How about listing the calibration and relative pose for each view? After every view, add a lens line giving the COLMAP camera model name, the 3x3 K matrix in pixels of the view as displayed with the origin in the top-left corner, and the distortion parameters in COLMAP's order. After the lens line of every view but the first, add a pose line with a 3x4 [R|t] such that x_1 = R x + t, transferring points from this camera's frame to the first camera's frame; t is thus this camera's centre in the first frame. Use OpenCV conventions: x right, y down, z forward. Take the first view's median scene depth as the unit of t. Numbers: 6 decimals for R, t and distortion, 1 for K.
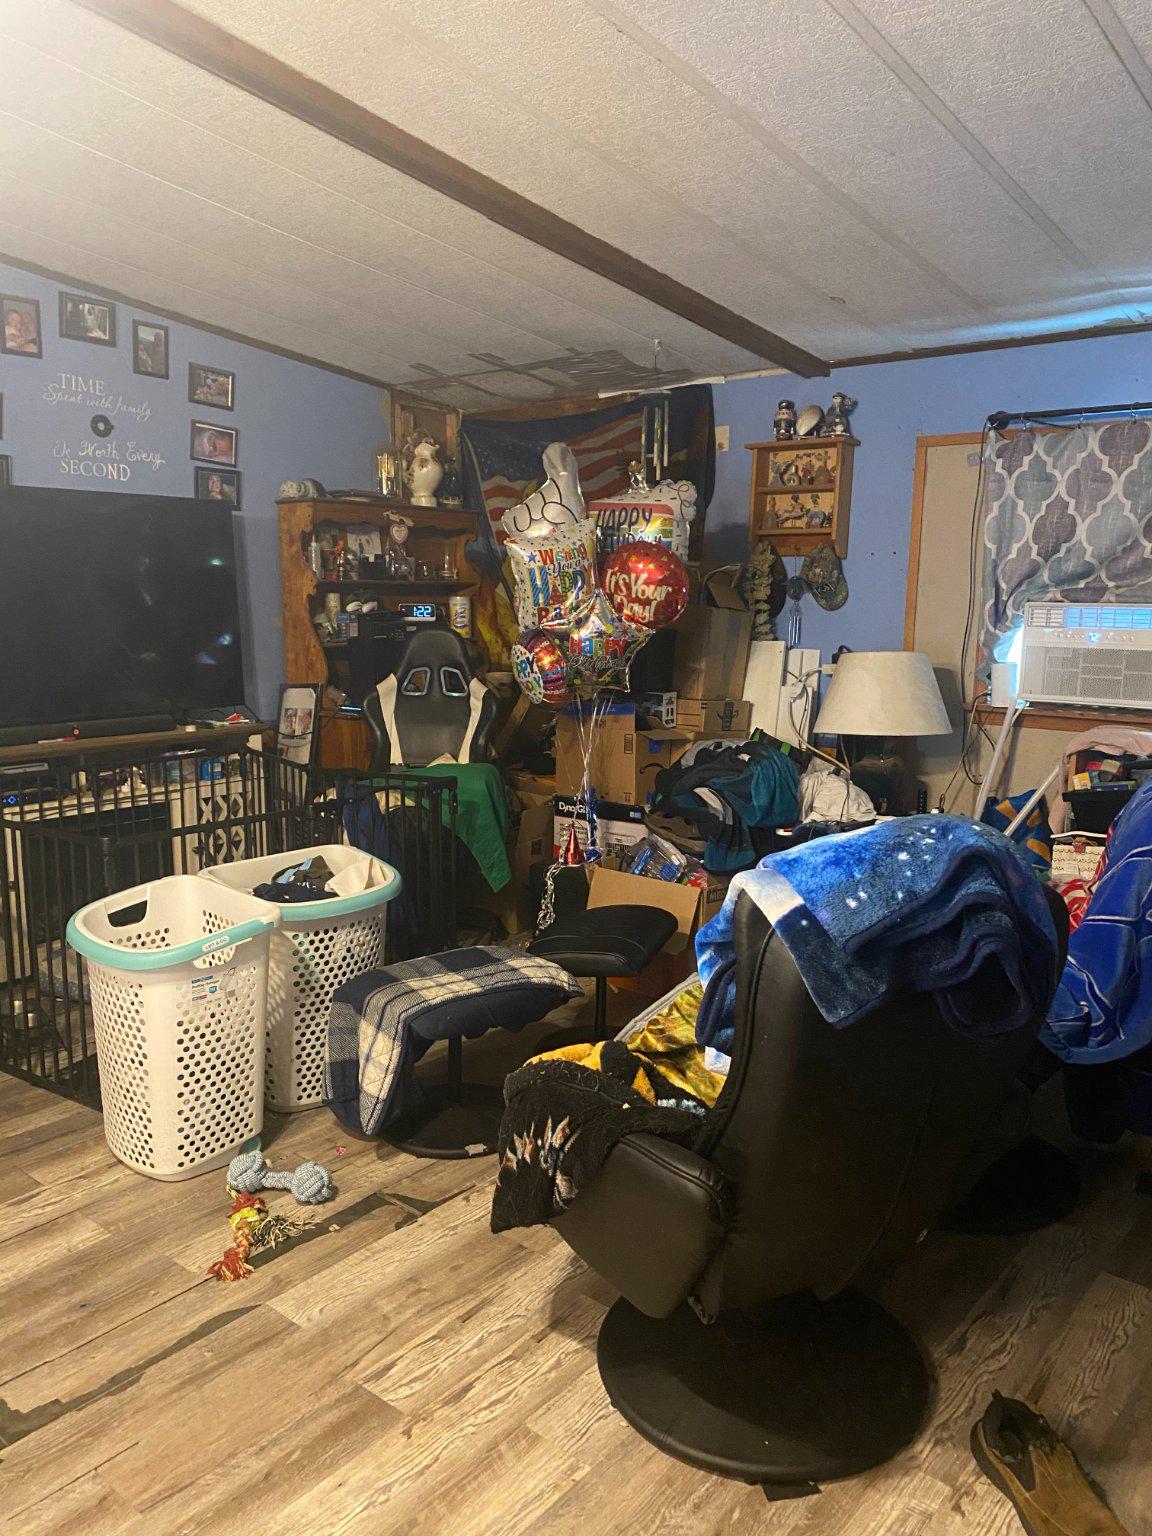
lens RADIAL K [[1210.6, 0, 564.1], [0, 1210.6, 766.6], [0, 0, 1]] dist [0.094792, -0.093124]
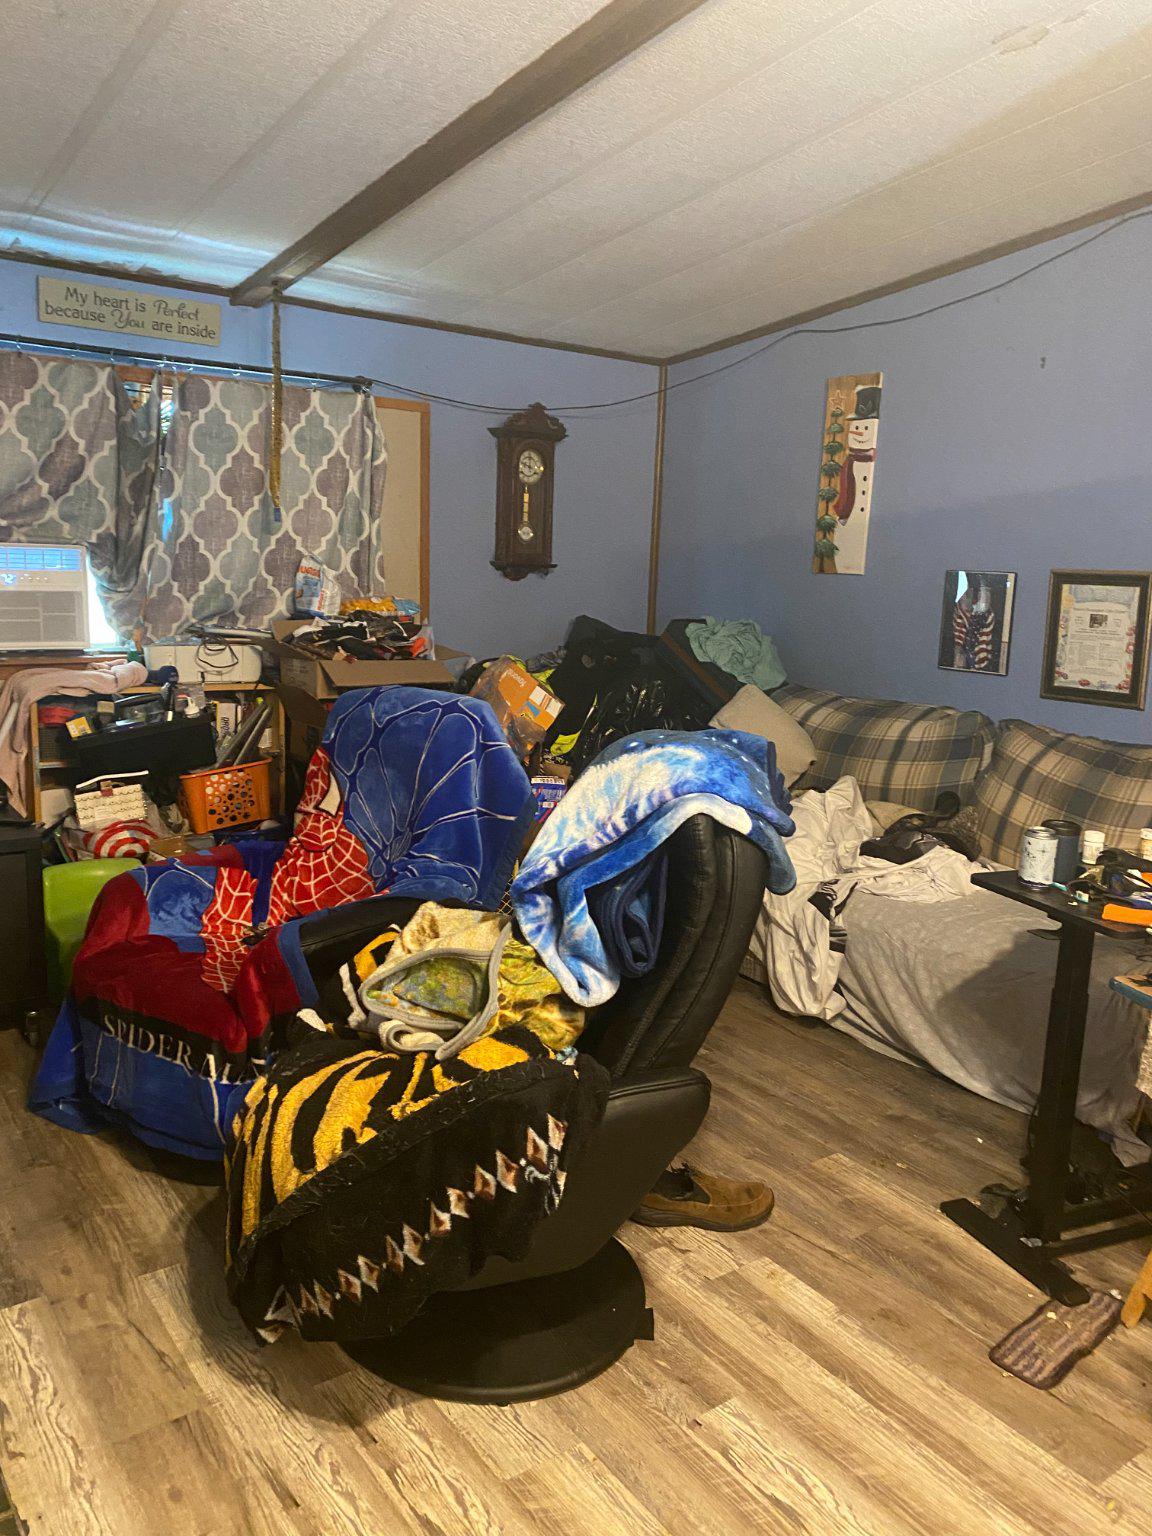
lens RADIAL K [[1210.6, 0, 564.1], [0, 1210.6, 766.6], [0, 0, 1]] dist [0.094792, -0.093124]
pose [[0.226881, -0.173326, 0.958375, -0.464430], [0.117276, 0.981738, 0.149788, -0.061779], [-0.966836, 0.078410, 0.243065, 0.409526]]
